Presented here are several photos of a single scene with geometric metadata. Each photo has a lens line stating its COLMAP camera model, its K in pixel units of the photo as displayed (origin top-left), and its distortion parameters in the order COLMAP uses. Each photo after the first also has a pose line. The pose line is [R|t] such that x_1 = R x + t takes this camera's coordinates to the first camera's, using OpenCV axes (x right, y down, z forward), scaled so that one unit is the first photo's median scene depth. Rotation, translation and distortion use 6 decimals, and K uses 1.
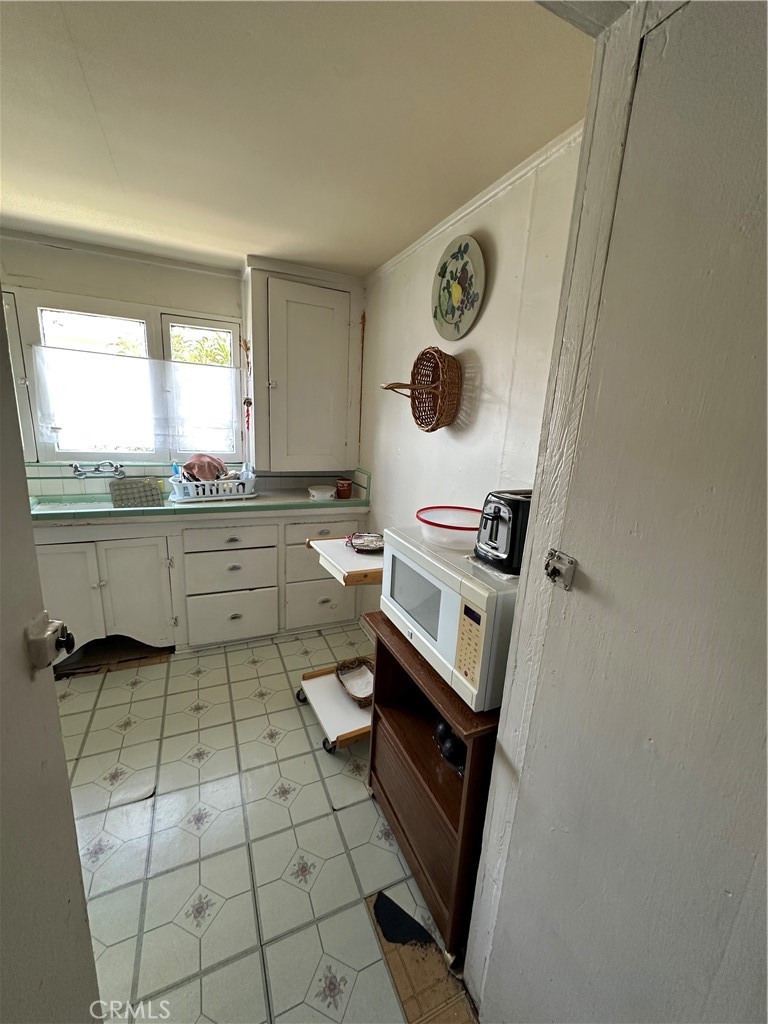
lens RADIAL K [[409.4, 0, 384.9], [0, 409.4, 514.9], [0, 0, 1]] dist [-0.002065, 0.000156]
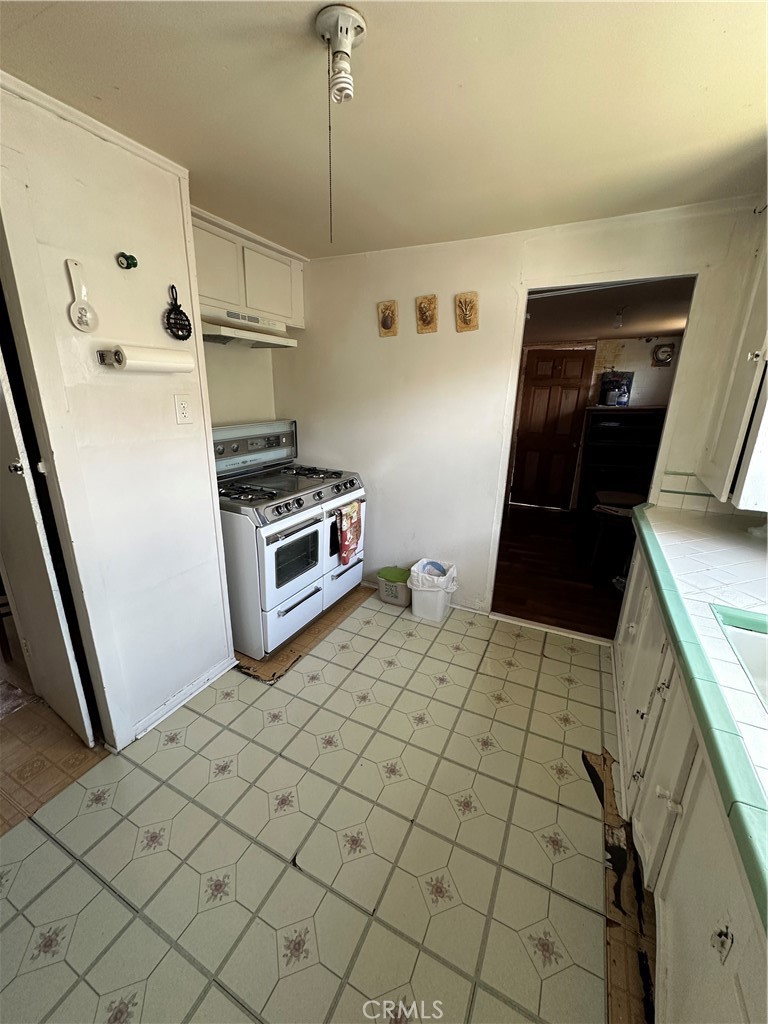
lens RADIAL K [[409.4, 0, 380.0], [0, 409.4, 509.7], [0, 0, 1]] dist [-0.002065, 0.000156]
pose [[-0.777406, 0.113522, -0.618670, -0.169541], [-0.198751, 0.888852, 0.412845, -0.222968], [0.596773, 0.443910, -0.668436, 0.861078]]
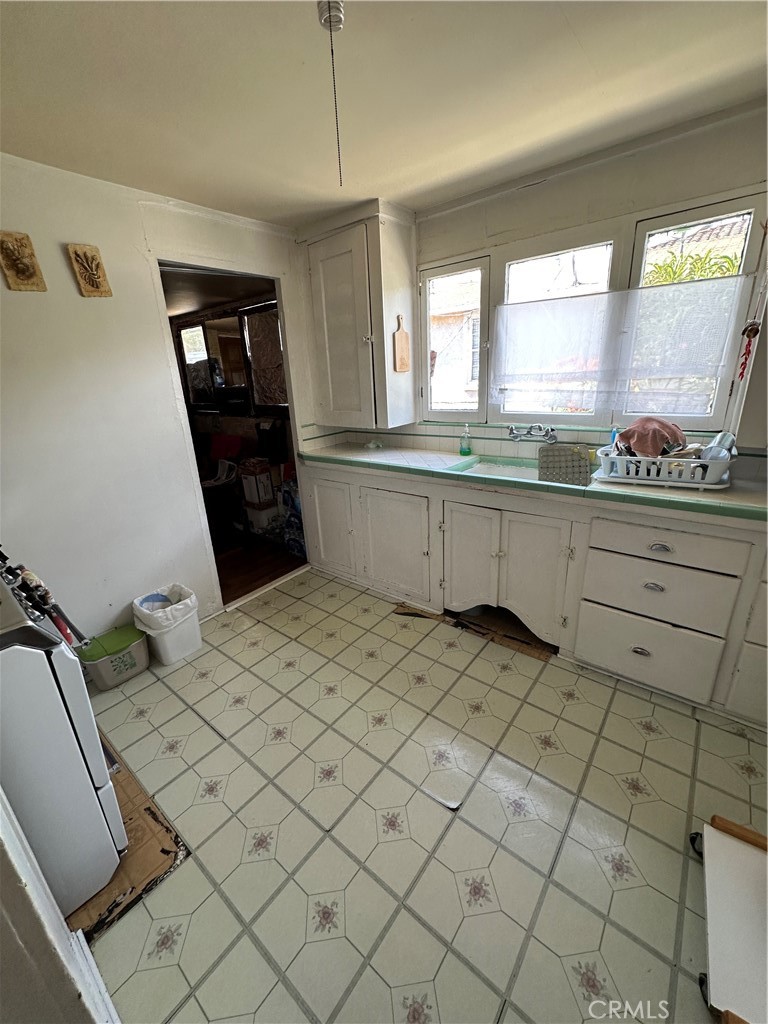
lens RADIAL K [[409.4, 0, 382.7], [0, 409.4, 512.0], [0, 0, 1]] dist [-0.002065, 0.000156]
pose [[0.449536, 0.217573, -0.866360, -0.004956], [-0.131147, 0.975449, 0.176919, -0.054831], [0.883582, 0.034089, 0.467033, 0.269618]]
